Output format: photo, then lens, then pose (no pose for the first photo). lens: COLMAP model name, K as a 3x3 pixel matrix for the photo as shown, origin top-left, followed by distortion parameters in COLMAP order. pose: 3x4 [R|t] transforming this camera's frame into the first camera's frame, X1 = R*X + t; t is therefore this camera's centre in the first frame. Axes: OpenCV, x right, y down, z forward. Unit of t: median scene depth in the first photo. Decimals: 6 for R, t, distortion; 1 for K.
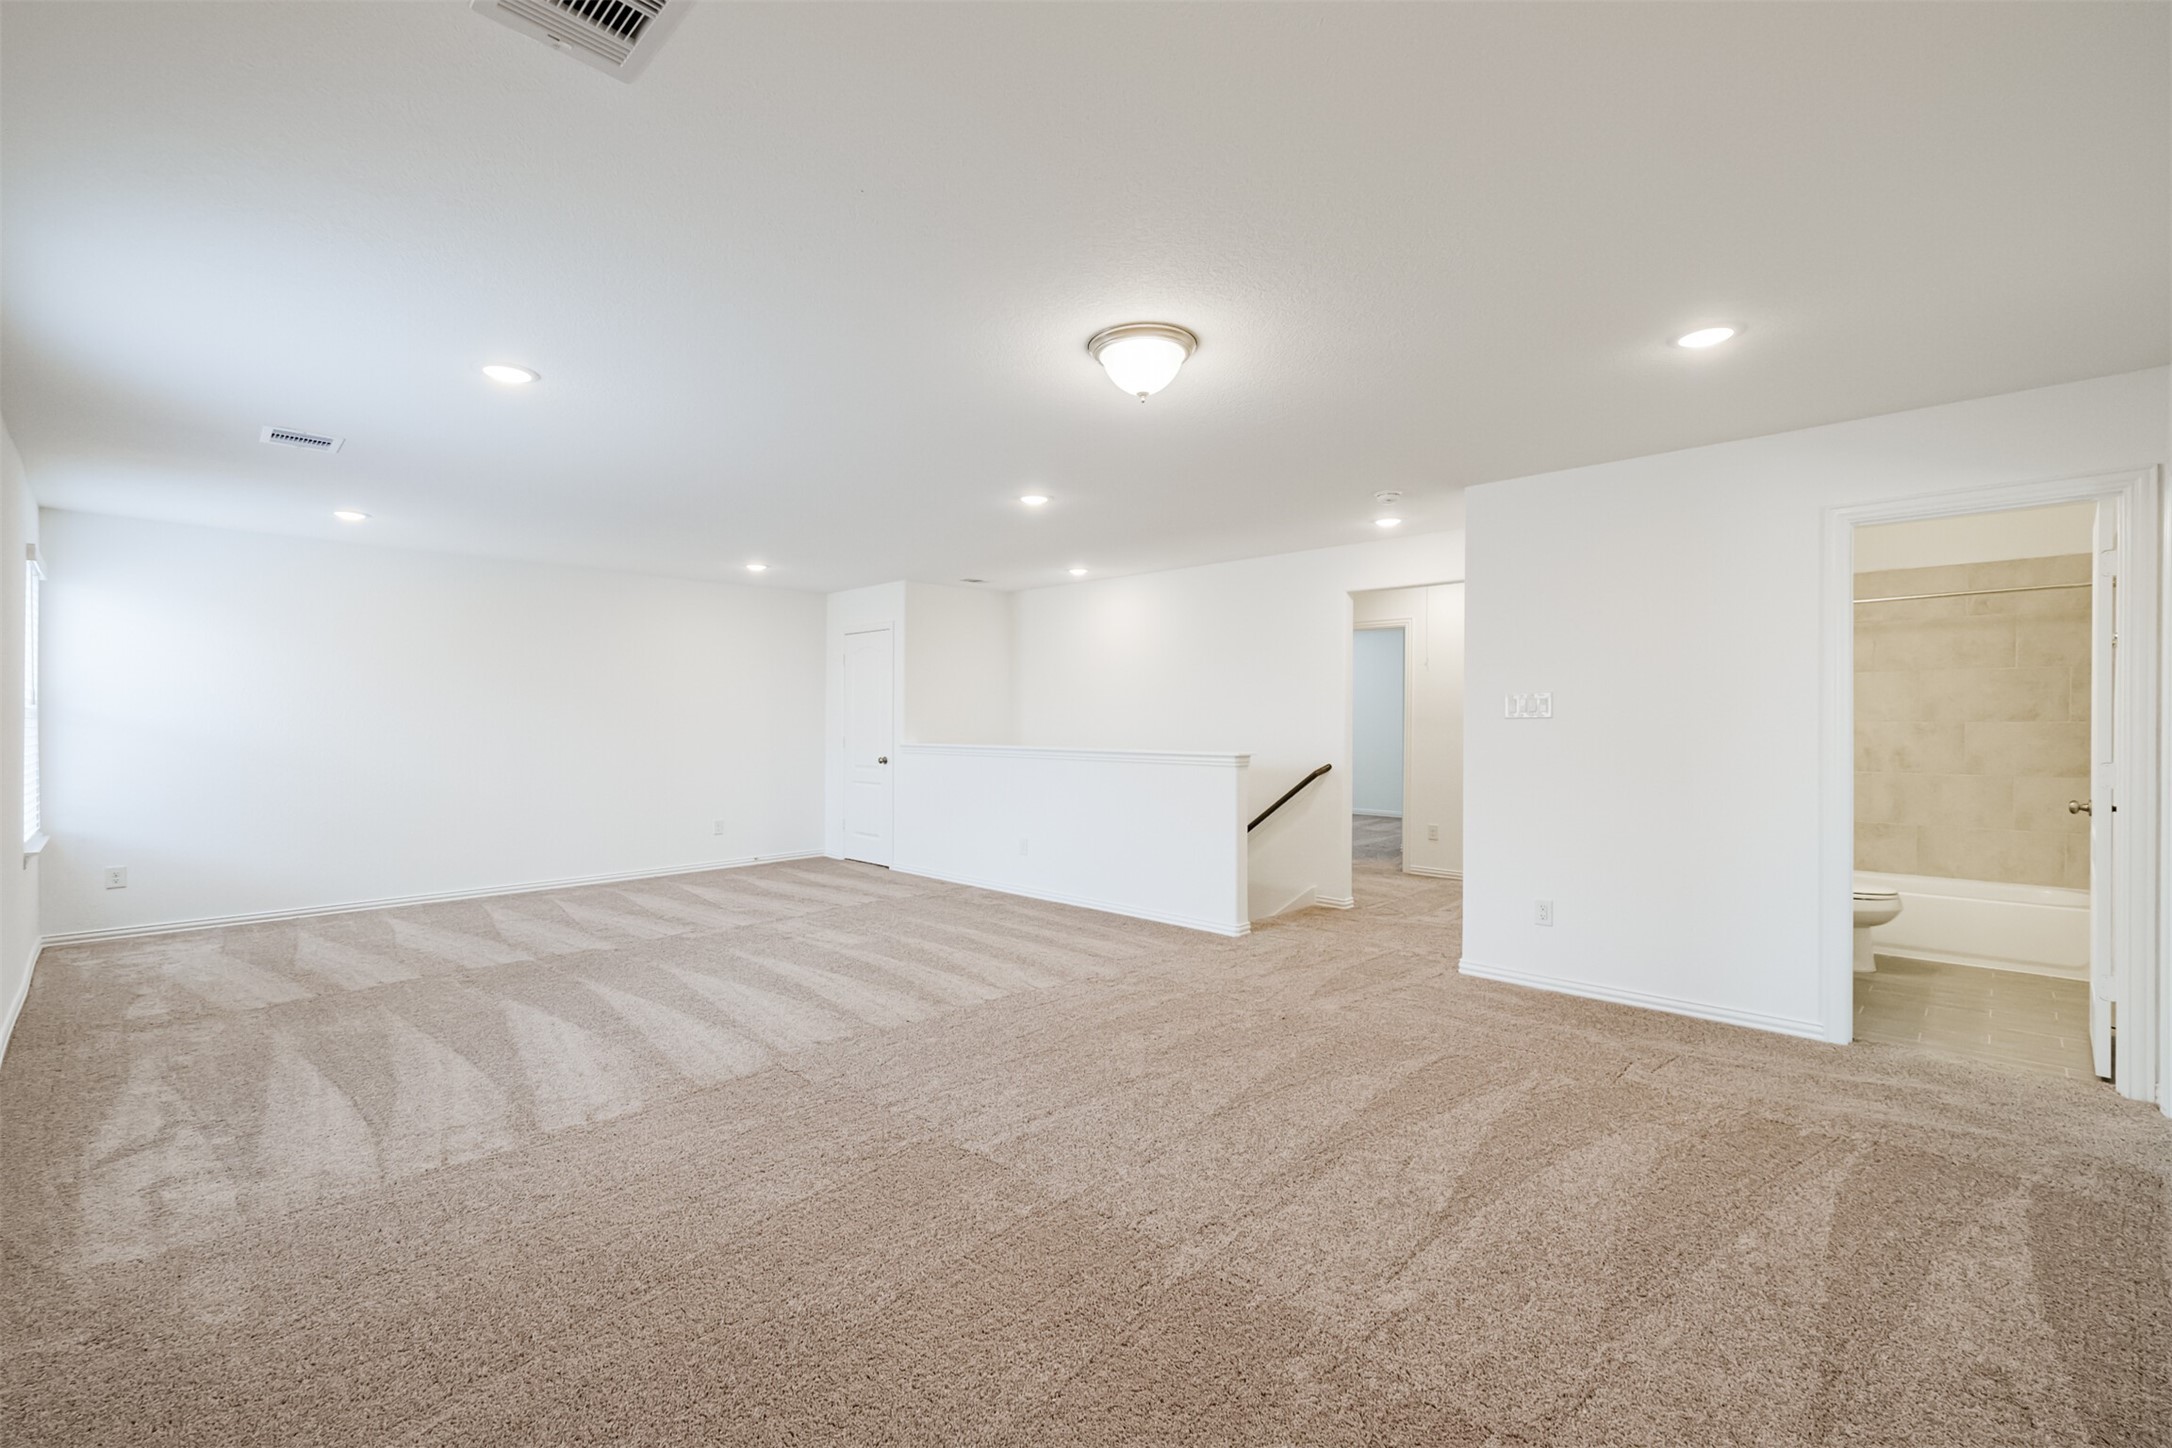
lens RADIAL K [[941.2, 0, 1082.8], [0, 941.2, 708.6], [0, 0, 1]] dist [0.001697, 0.000322]
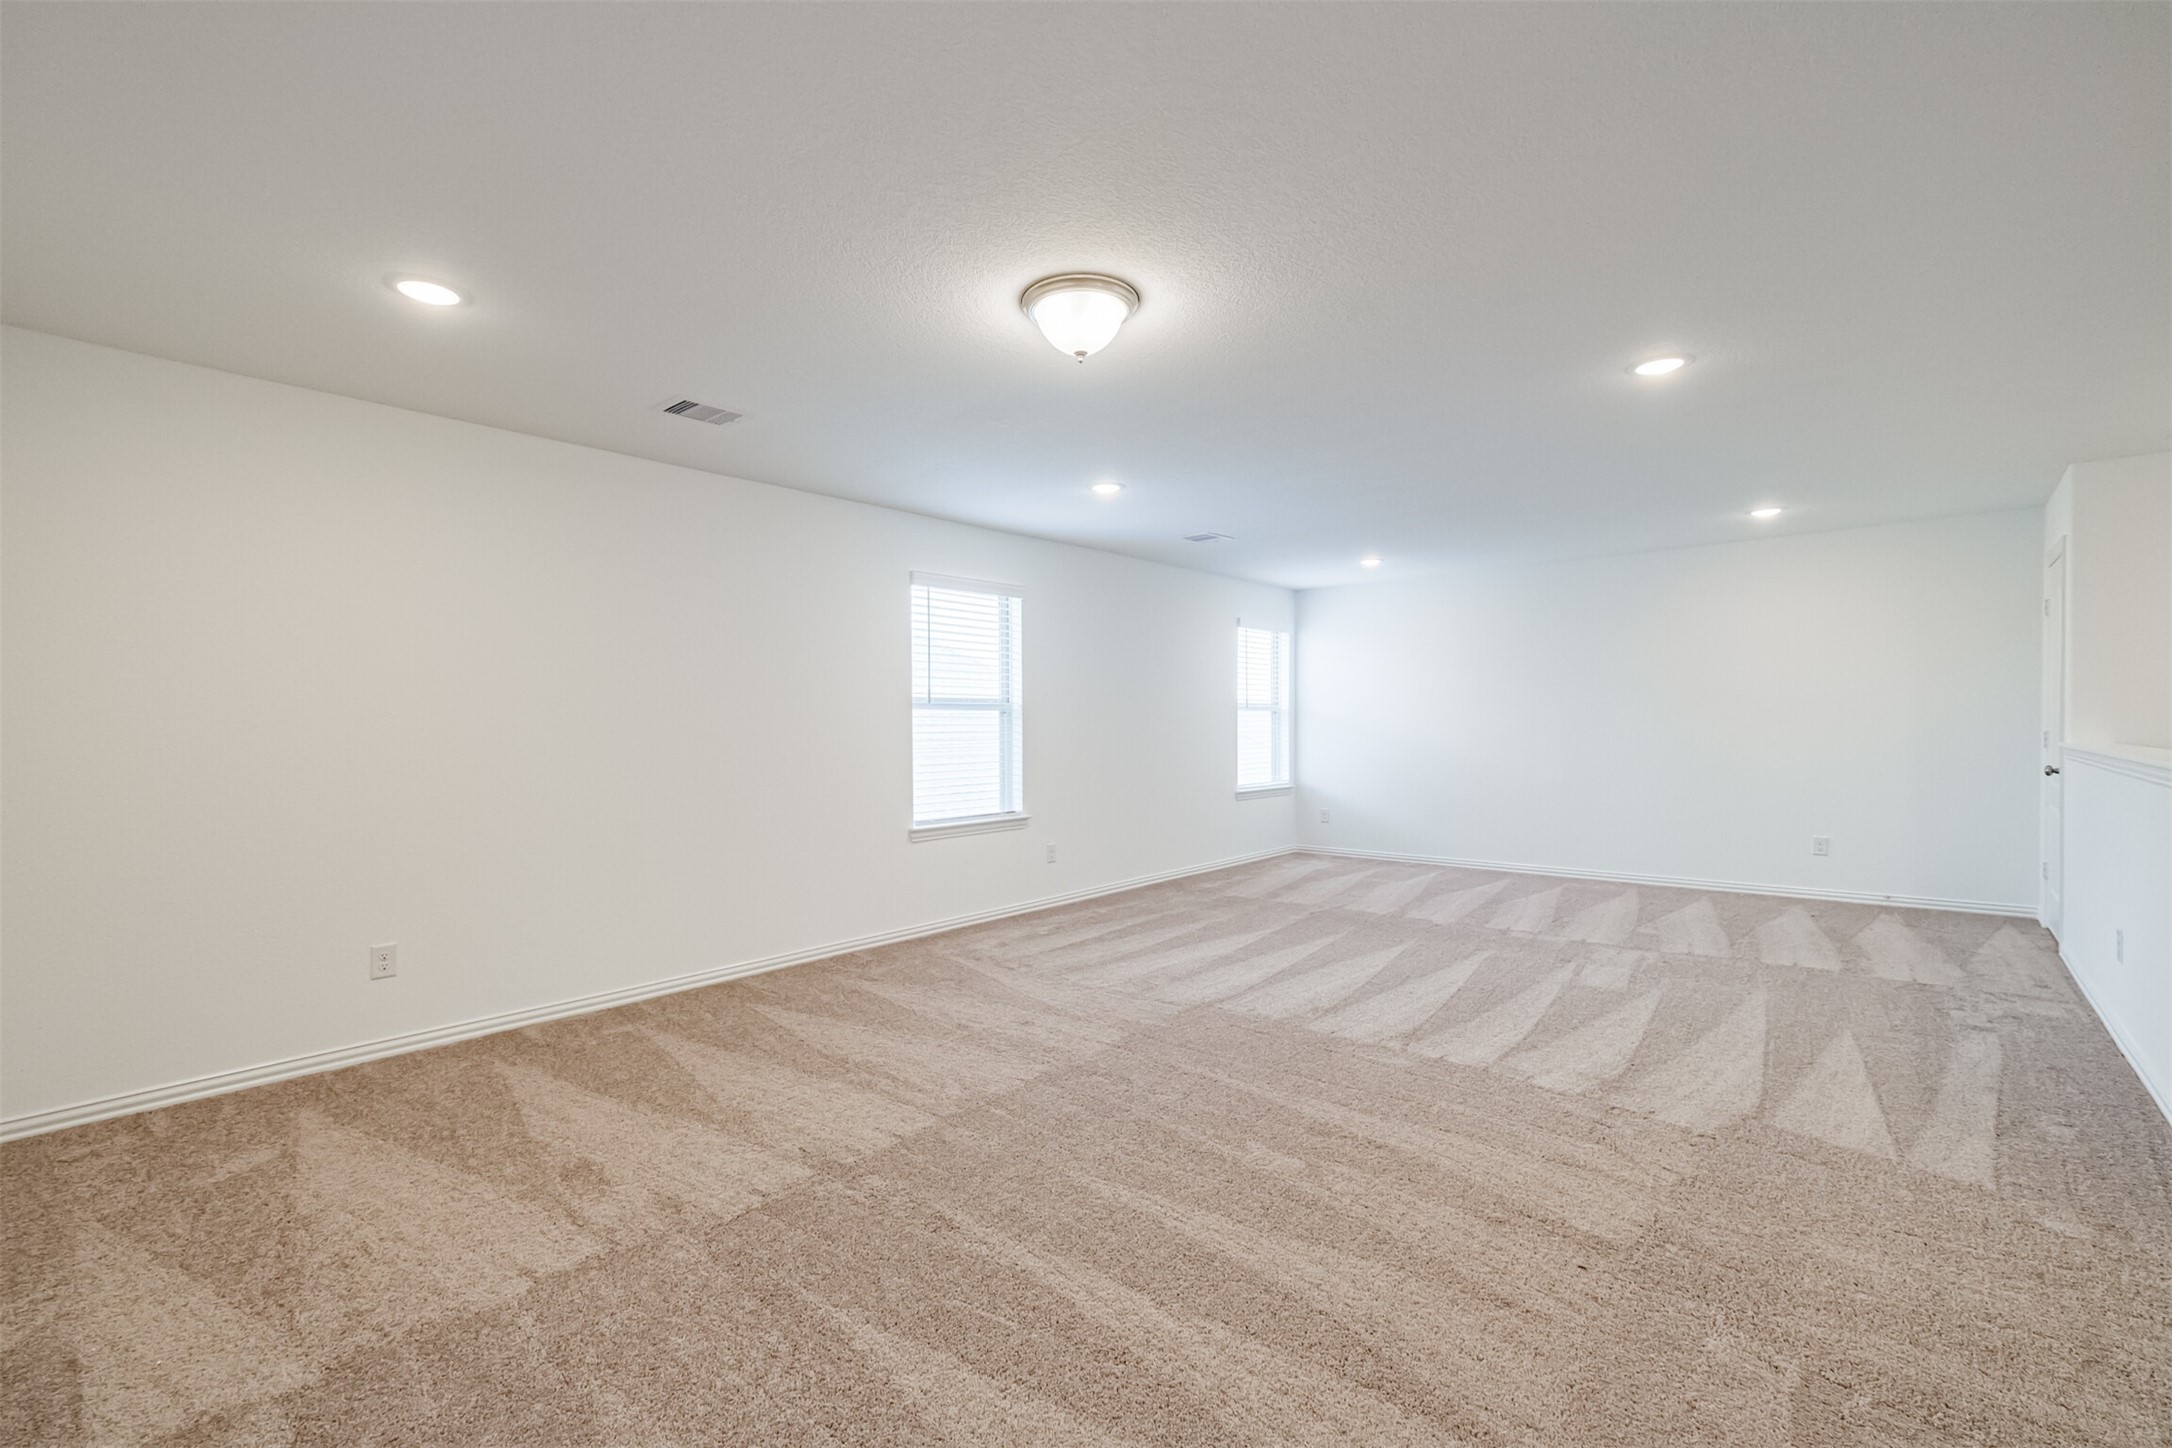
lens RADIAL K [[941.2, 0, 1082.8], [0, 941.2, 708.6], [0, 0, 1]] dist [0.001697, 0.000322]
pose [[0.042866, -0.015399, -0.998962, 0.701194], [0.023139, 0.999628, -0.014416, 0.017197], [0.998813, -0.022497, 0.043206, 0.676437]]
